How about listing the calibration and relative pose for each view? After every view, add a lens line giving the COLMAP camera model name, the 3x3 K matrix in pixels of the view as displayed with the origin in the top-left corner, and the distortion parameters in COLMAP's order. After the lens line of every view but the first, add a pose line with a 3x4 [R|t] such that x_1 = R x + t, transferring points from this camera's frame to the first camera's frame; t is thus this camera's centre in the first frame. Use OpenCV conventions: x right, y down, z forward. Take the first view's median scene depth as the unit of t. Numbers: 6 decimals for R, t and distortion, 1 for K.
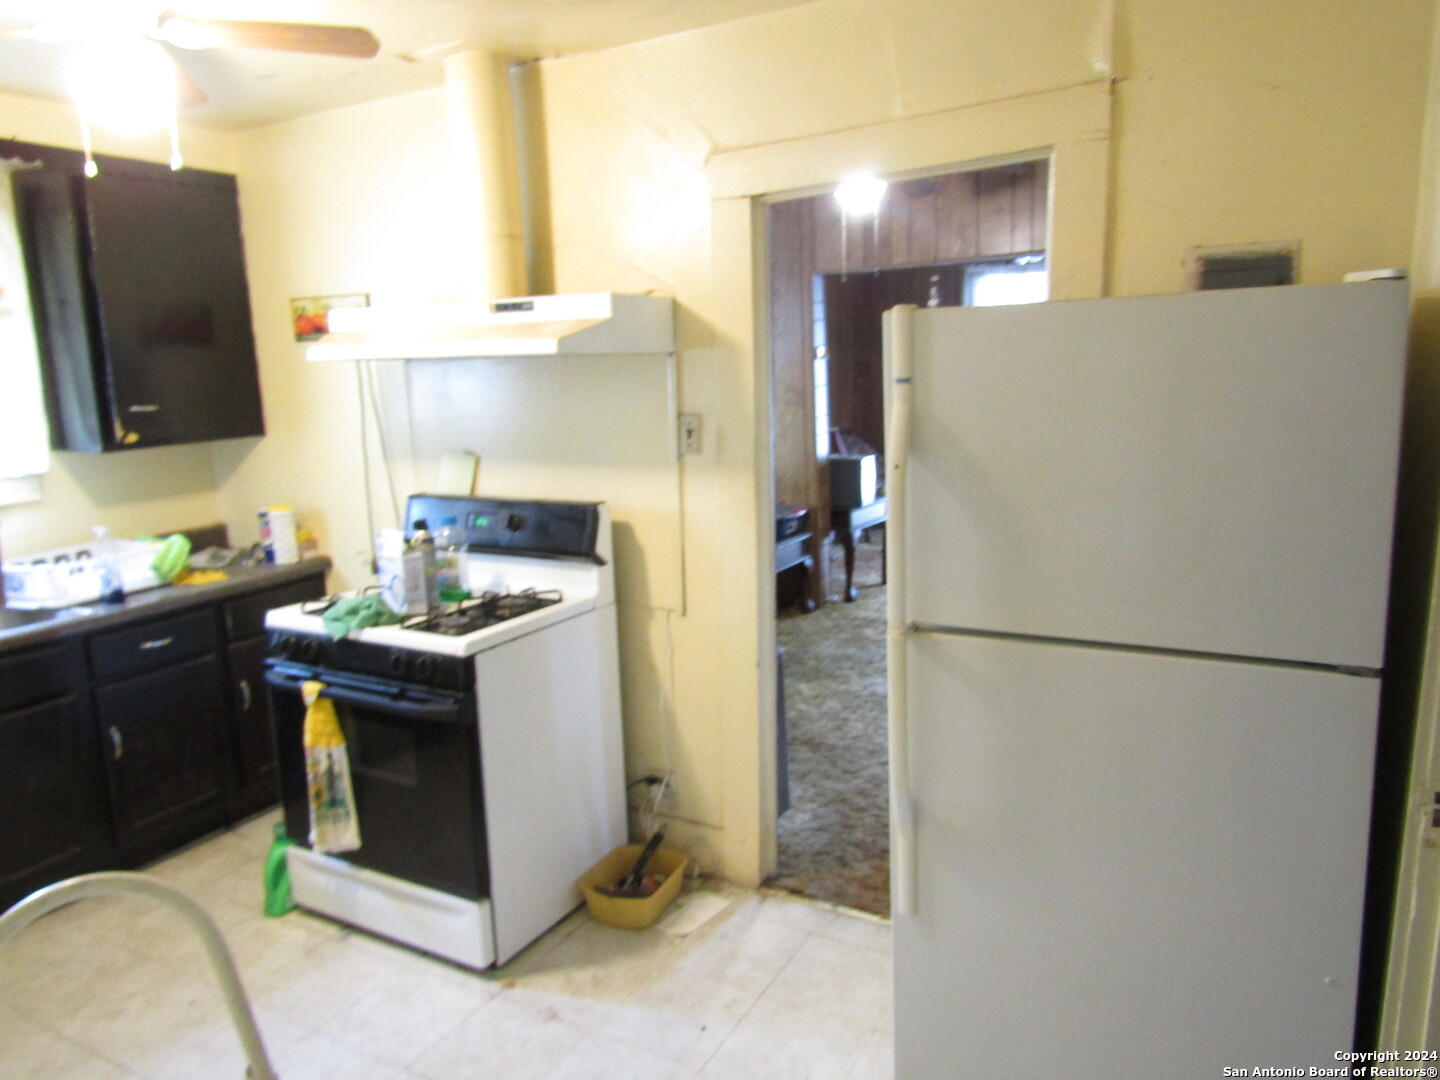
lens RADIAL K [[1034.1, 0, 720.0], [0, 1034.1, 540.0], [0, 0, 1]] dist [0.004746, -0.003339]
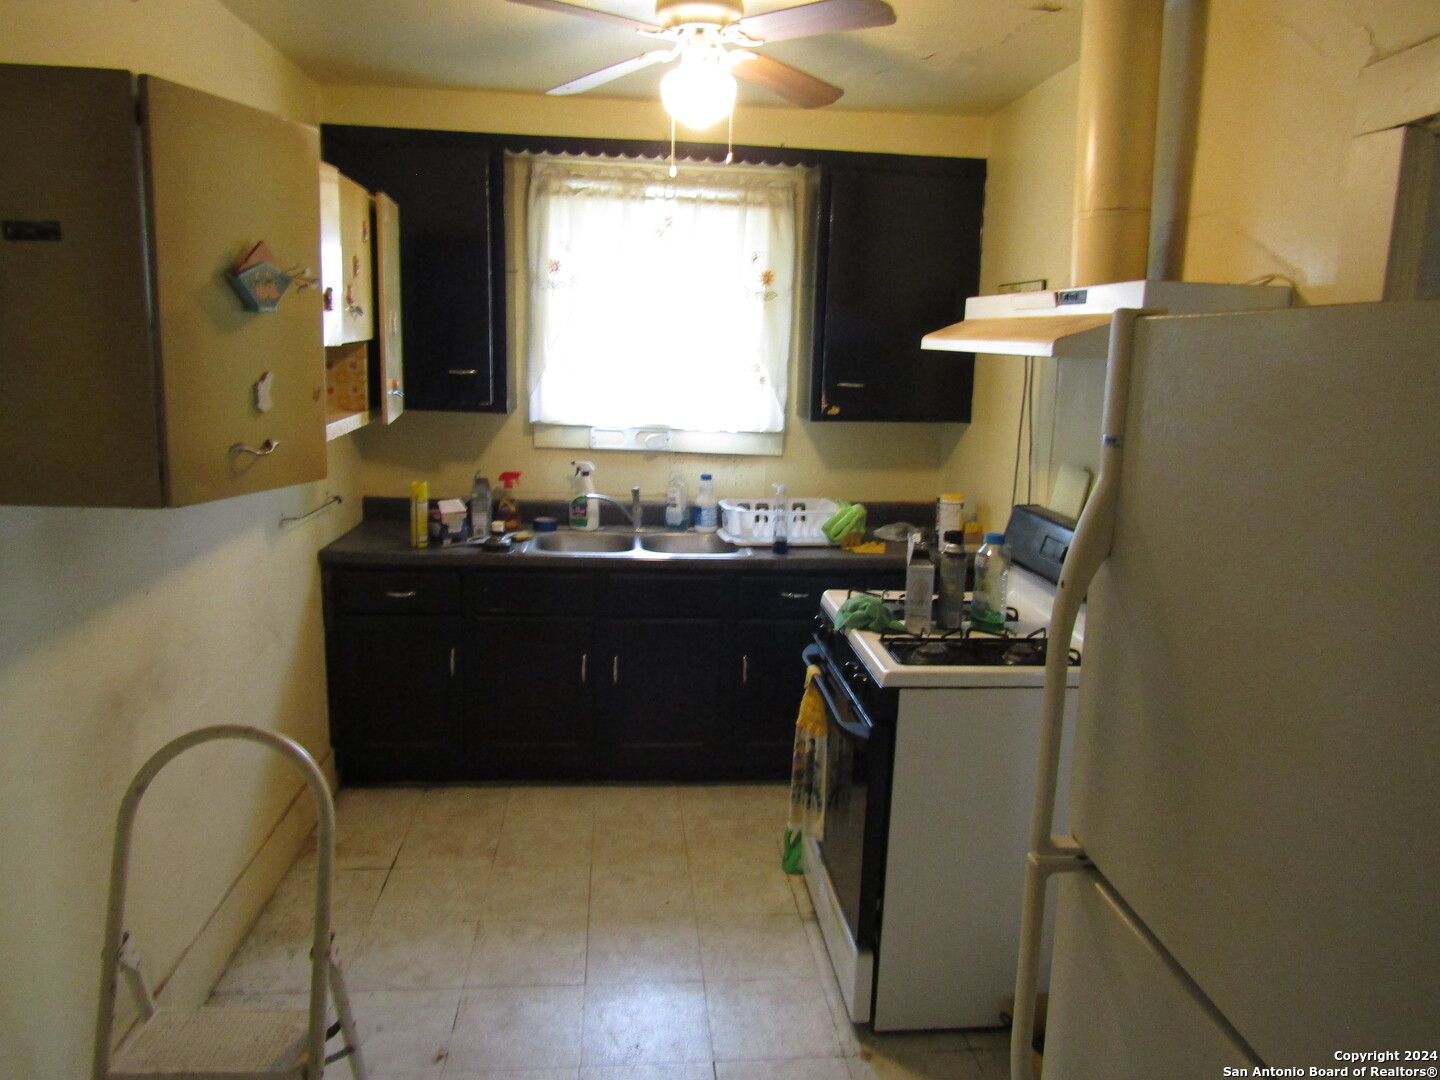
lens RADIAL K [[1034.1, 0, 720.0], [0, 1034.1, 540.0], [0, 0, 1]] dist [0.004746, -0.003339]
pose [[0.565768, 0.200921, -0.799711, 0.332721], [-0.186680, 0.975887, 0.113115, -0.079103], [0.803155, 0.085293, 0.589633, 0.312275]]
